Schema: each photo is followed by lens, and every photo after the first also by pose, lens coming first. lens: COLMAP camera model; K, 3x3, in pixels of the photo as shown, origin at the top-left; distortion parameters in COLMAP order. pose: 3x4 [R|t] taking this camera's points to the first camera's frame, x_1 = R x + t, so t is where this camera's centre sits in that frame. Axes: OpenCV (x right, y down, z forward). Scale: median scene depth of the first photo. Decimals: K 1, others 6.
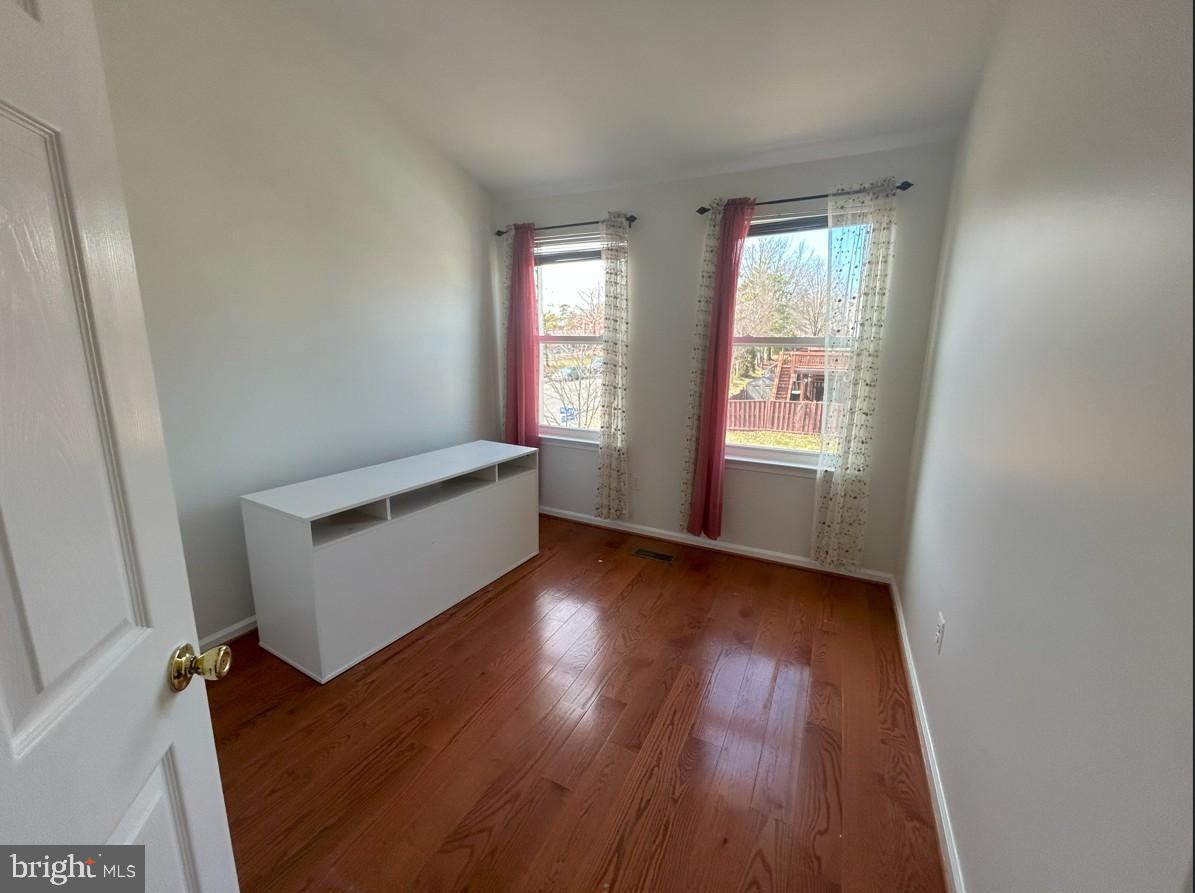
lens RADIAL K [[486.3, 0, 602.7], [0, 486.3, 442.5], [0, 0, 1]] dist [0.002131, 0.000374]
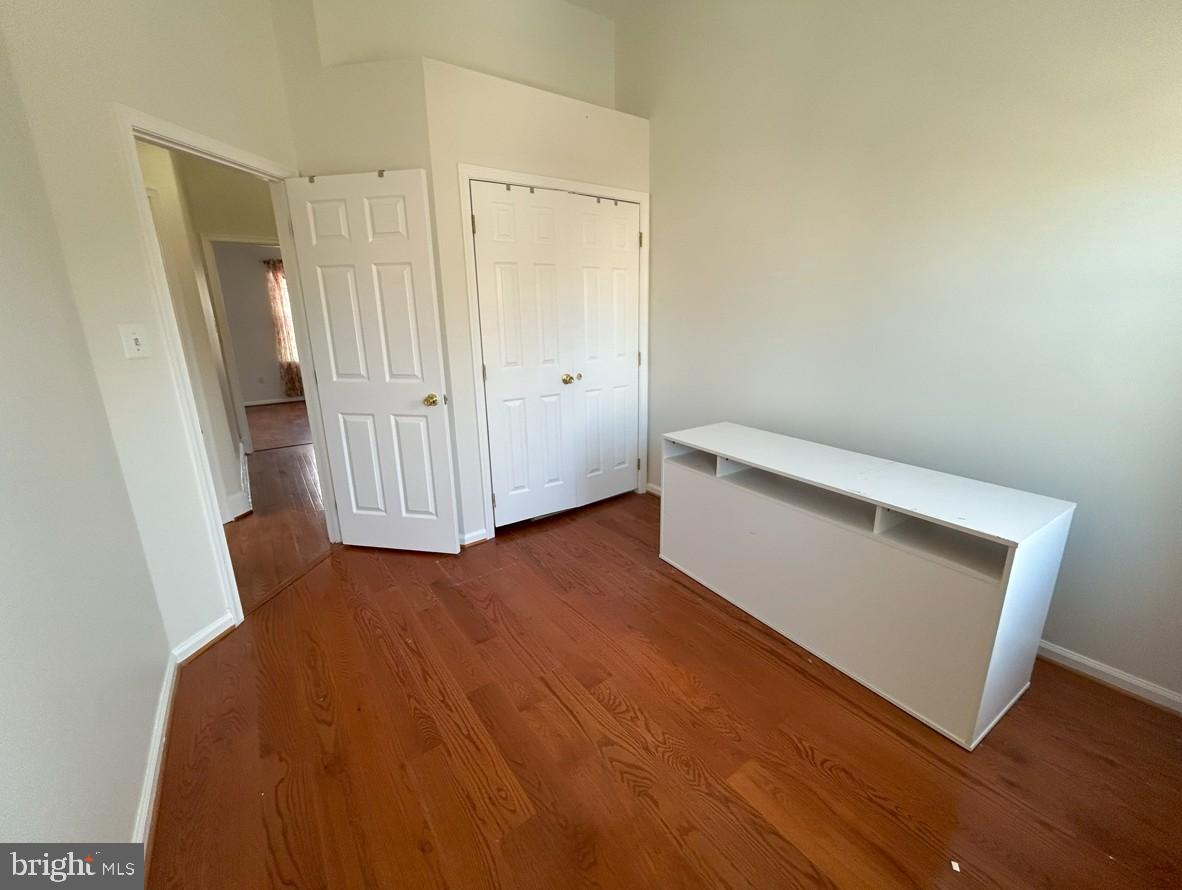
lens RADIAL K [[487.6, 0, 589.4], [0, 487.6, 442.0], [0, 0, 1]] dist [-0.003817, 0.000765]
pose [[-0.478621, 0.221318, -0.849671, 0.577969], [-0.171433, 0.925530, 0.337646, -0.222205], [0.861123, 0.307266, -0.405037, 1.190837]]
